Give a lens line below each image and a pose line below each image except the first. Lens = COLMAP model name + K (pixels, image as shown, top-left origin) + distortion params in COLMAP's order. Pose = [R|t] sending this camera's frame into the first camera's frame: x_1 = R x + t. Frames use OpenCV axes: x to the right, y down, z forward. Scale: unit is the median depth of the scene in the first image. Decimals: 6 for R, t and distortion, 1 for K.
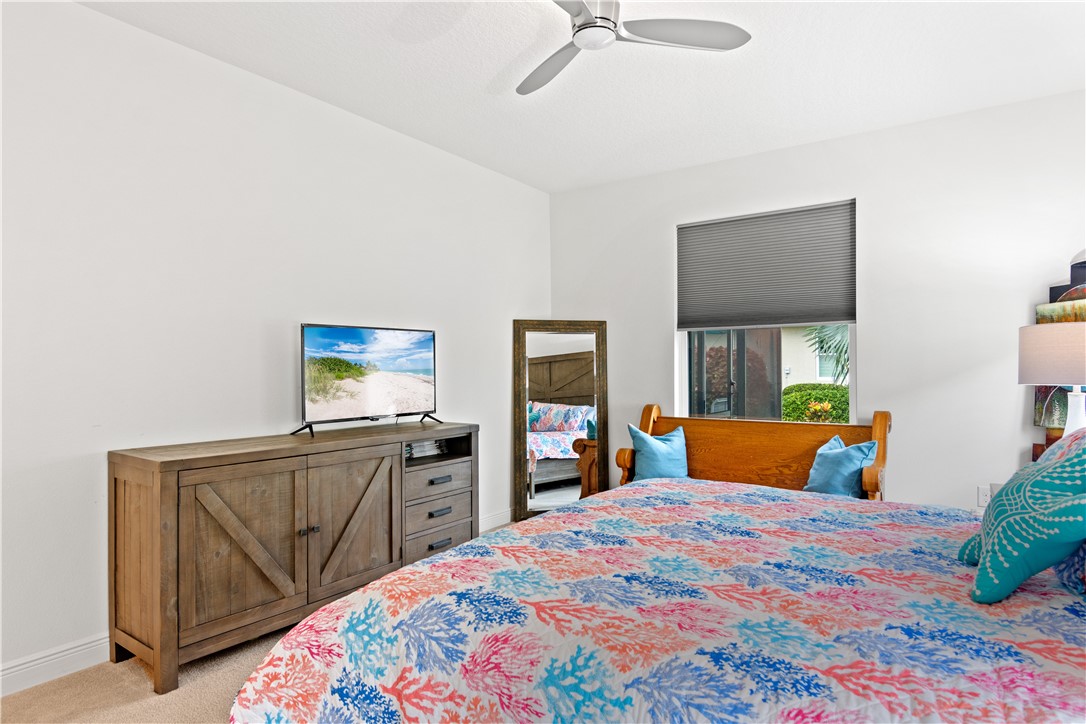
lens RADIAL K [[620.8, 0, 543.0], [0, 620.8, 362.0], [0, 0, 1]] dist [0.000213, 0.000631]
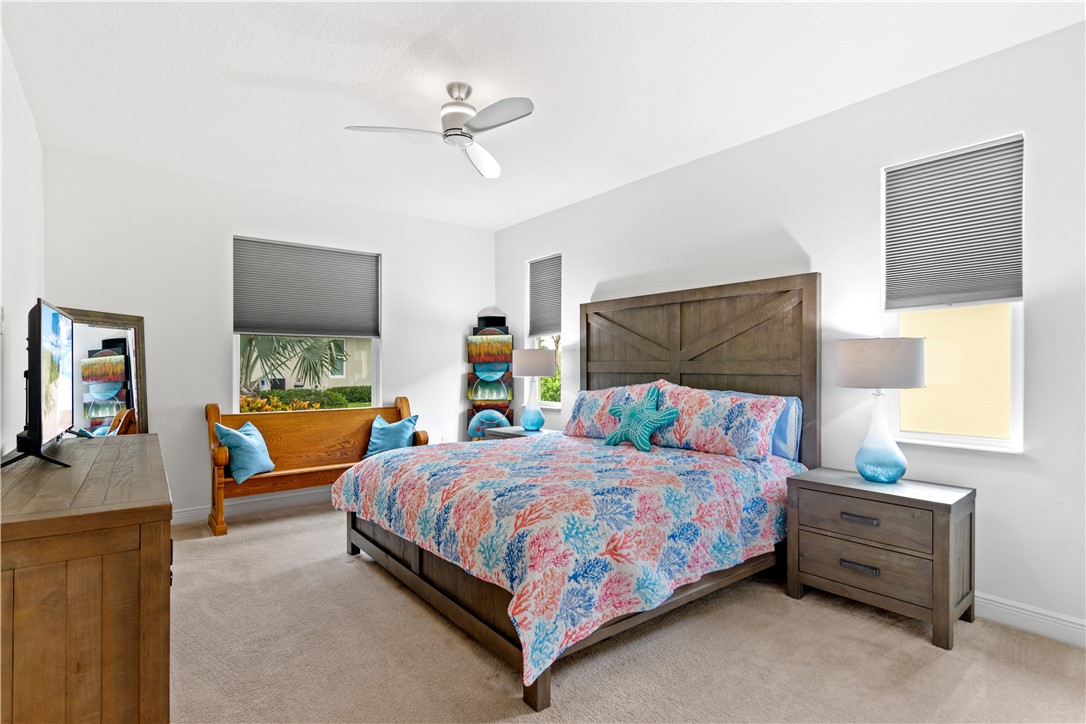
lens RADIAL K [[531.6, 0, 545.0], [0, 531.6, 364.8], [0, 0, 1]] dist [0.001482, 0.000790]
pose [[0.294683, 0.011888, 0.955521, -0.710877], [-0.010654, 0.999901, -0.009154, 0.008592], [-0.955536, -0.007483, 0.294780, 0.301690]]
